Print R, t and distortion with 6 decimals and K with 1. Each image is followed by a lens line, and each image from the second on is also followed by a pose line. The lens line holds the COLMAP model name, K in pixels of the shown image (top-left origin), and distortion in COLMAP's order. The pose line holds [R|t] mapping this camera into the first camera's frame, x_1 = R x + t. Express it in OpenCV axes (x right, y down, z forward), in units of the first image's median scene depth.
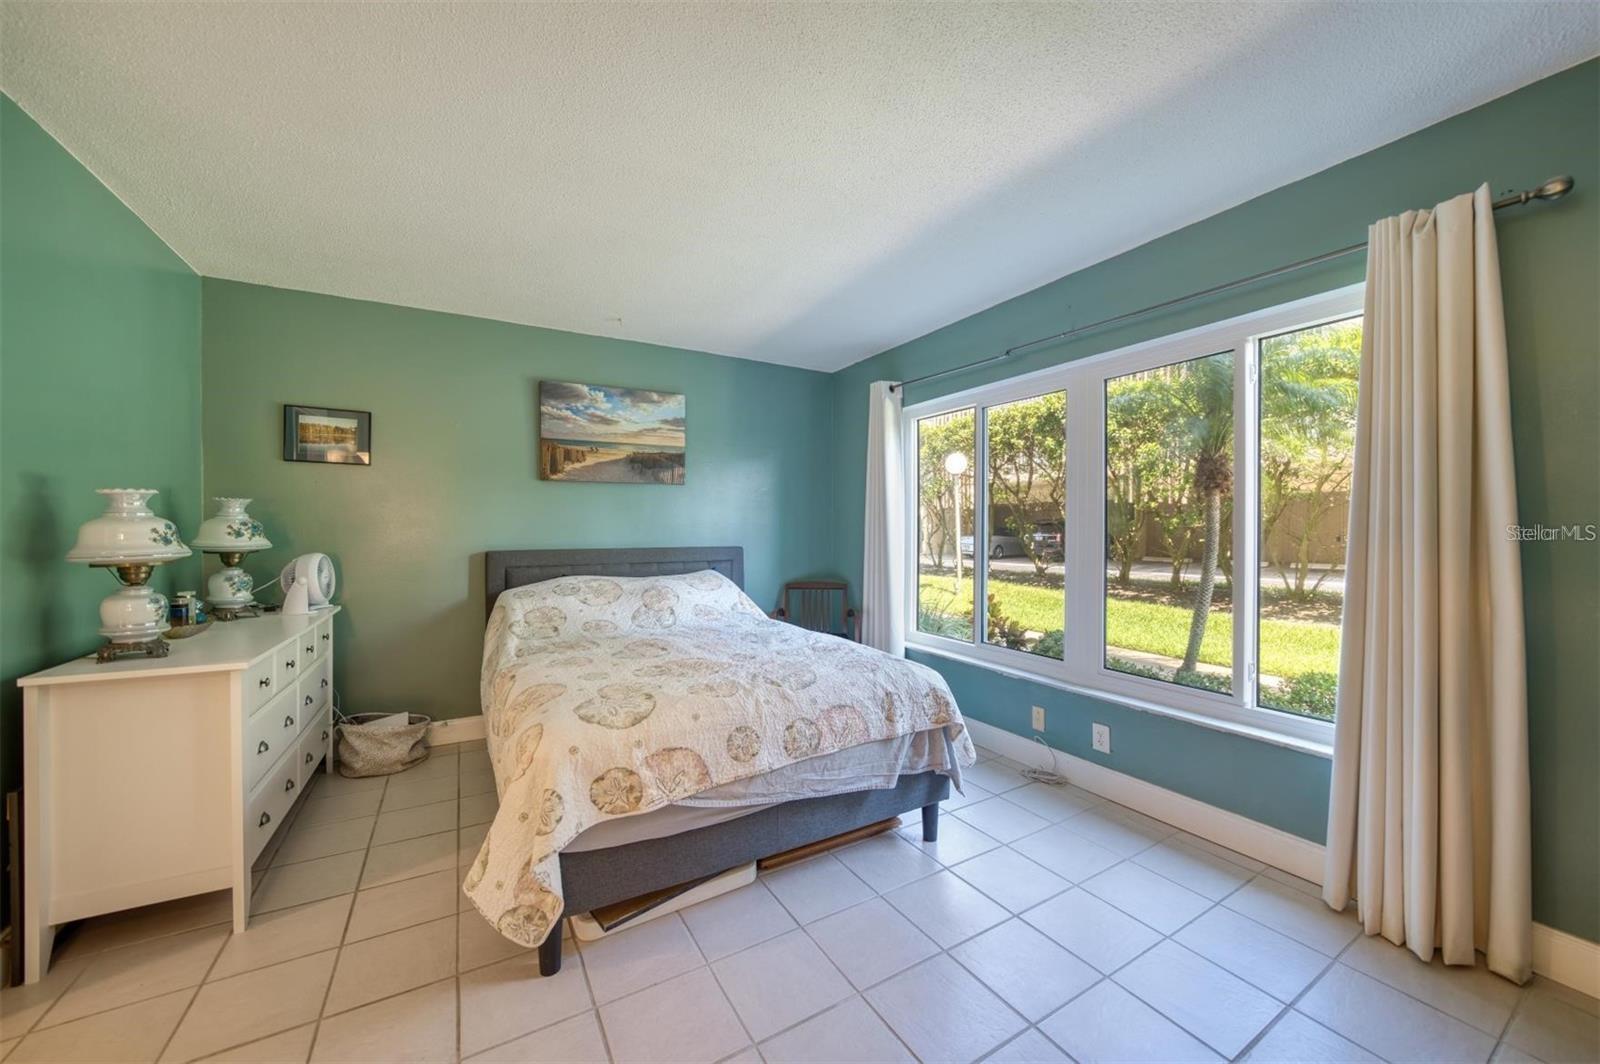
lens RADIAL K [[592.4, 0, 800.0], [0, 592.4, 532.0], [0, 0, 1]] dist [-0.012143, -0.000086]
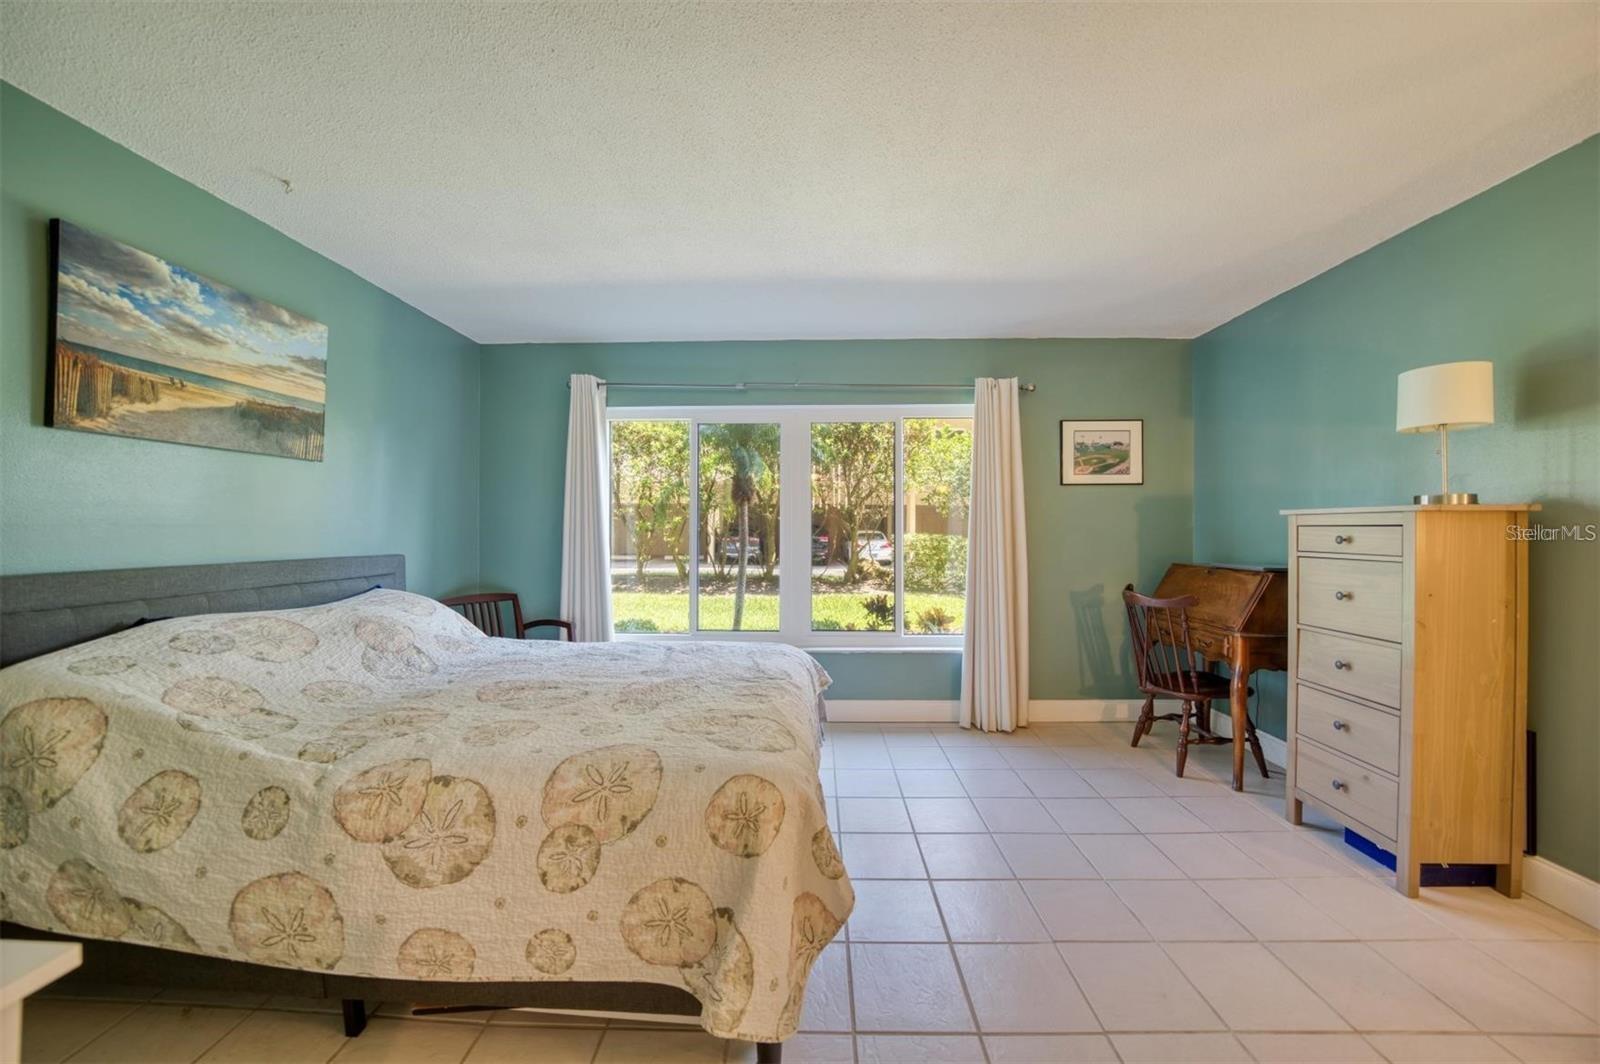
lens RADIAL K [[572.9, 0, 800.0], [0, 572.9, 532.0], [0, 0, 1]] dist [-0.027990, 0.004710]
pose [[0.523016, -0.000333, 0.852323, -0.482679], [0.003269, 0.999993, -0.001615, 0.000126], [-0.852316, 0.003631, 0.523014, 0.242949]]
